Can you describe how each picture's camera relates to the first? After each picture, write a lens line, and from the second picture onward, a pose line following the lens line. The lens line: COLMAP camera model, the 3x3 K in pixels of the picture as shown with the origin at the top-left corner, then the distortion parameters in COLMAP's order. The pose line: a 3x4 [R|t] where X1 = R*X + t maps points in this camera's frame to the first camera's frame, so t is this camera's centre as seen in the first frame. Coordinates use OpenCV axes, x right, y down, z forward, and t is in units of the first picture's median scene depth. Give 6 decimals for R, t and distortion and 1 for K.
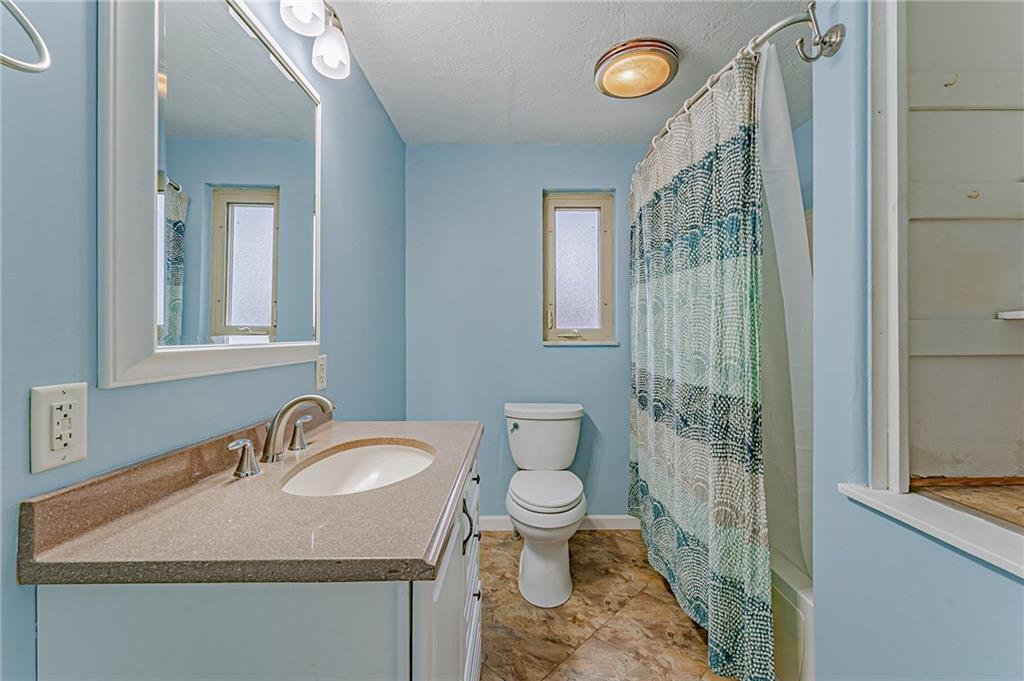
lens RADIAL K [[420.0, 0, 508.4], [0, 420.0, 337.8], [0, 0, 1]] dist [-0.002535, 0.001375]
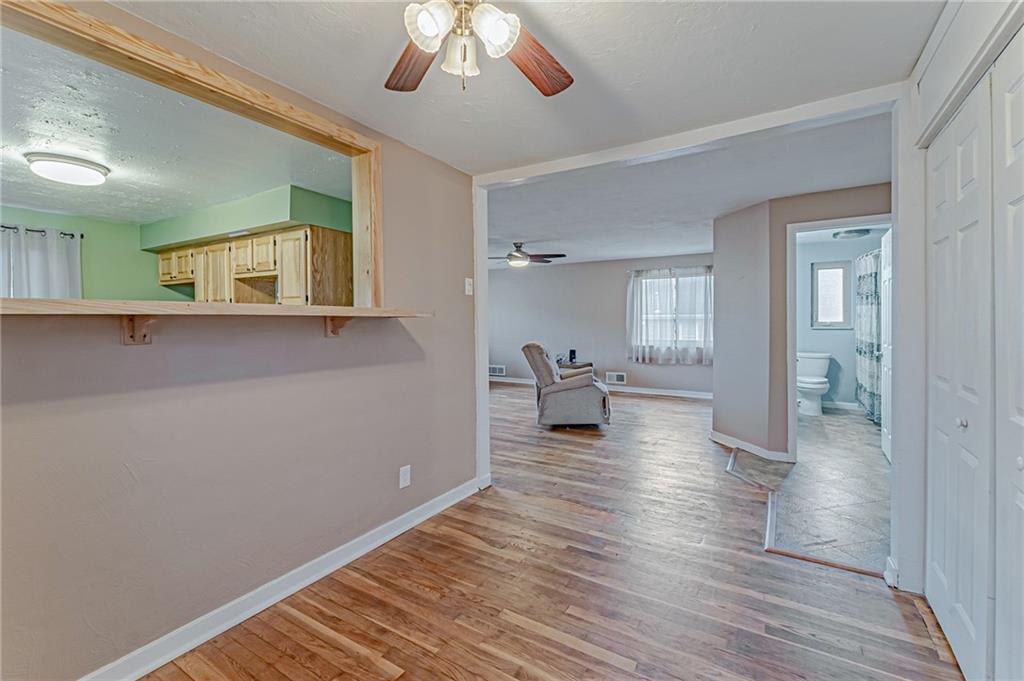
lens RADIAL K [[420.0, 0, 490.3], [0, 420.0, 326.6], [0, 0, 1]] dist [-0.002535, 0.001375]
pose [[0.836469, 0.002628, -0.548008, -0.132218], [0.006522, 0.999870, 0.014750, -0.040632], [0.547975, -0.015912, 0.836343, -1.968047]]
